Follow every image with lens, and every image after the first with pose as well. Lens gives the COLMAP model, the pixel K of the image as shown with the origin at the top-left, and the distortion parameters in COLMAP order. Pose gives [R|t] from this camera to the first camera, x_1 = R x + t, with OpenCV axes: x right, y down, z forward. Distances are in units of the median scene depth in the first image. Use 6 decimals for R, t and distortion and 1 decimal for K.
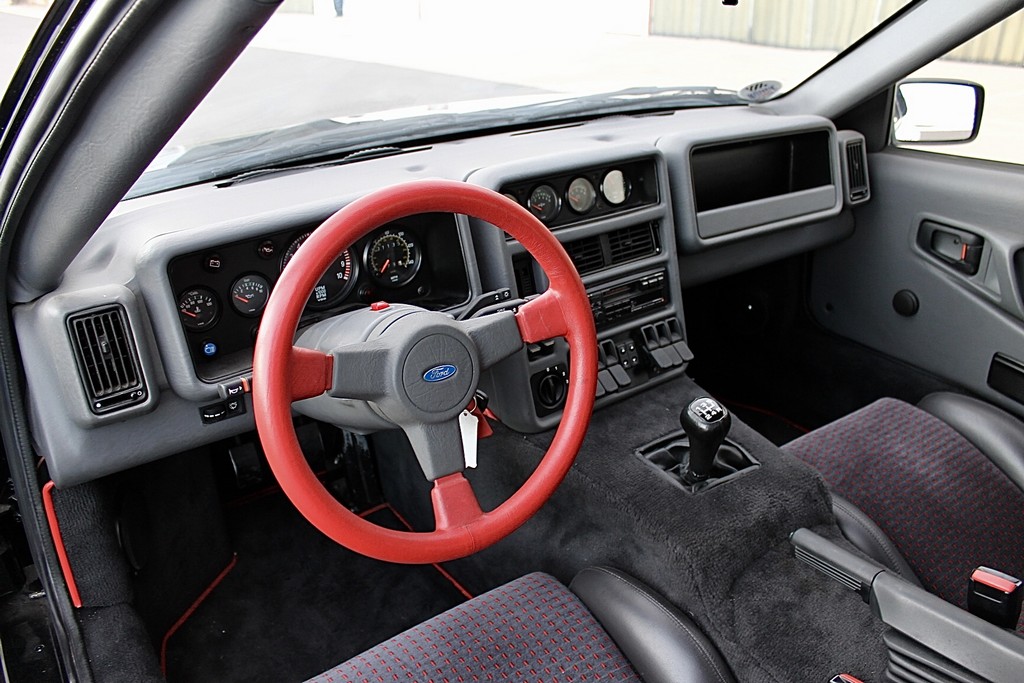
lens RADIAL K [[866.5, 0, 512.0], [0, 866.5, 341.5], [0, 0, 1]] dist [-0.118546, 0.131888]
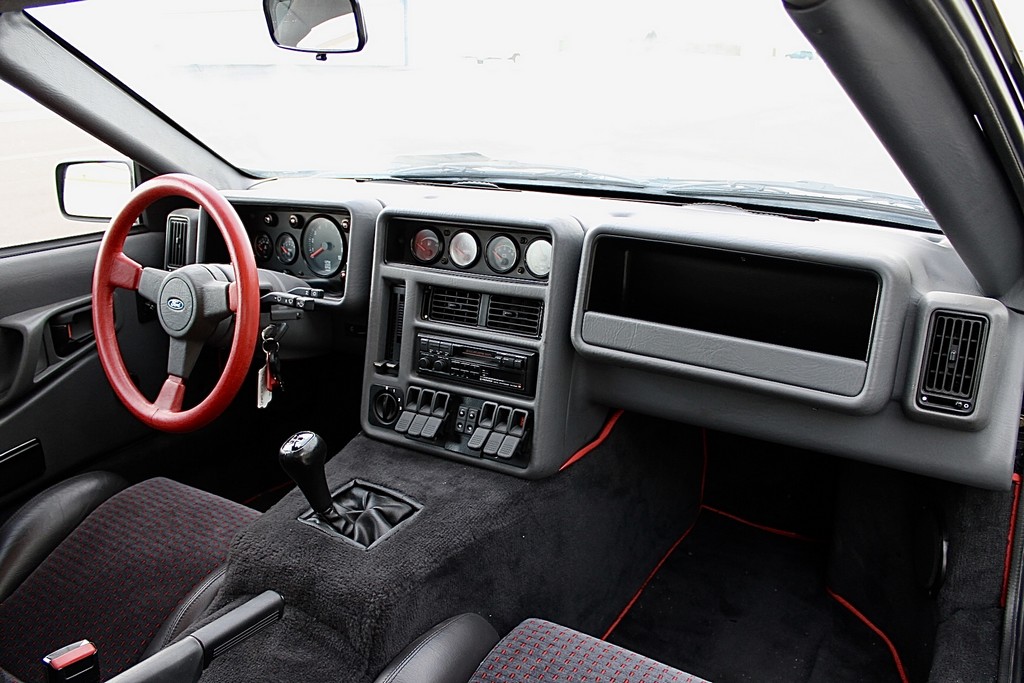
lens RADIAL K [[866.5, 0, 512.0], [0, 866.5, 341.5], [0, 0, 1]] dist [-0.118546, 0.131888]
pose [[0.369724, 0.320551, -0.872096, 0.975324], [-0.349468, 0.917659, 0.189141, -0.267611], [0.860916, 0.234840, 0.451303, 0.588354]]
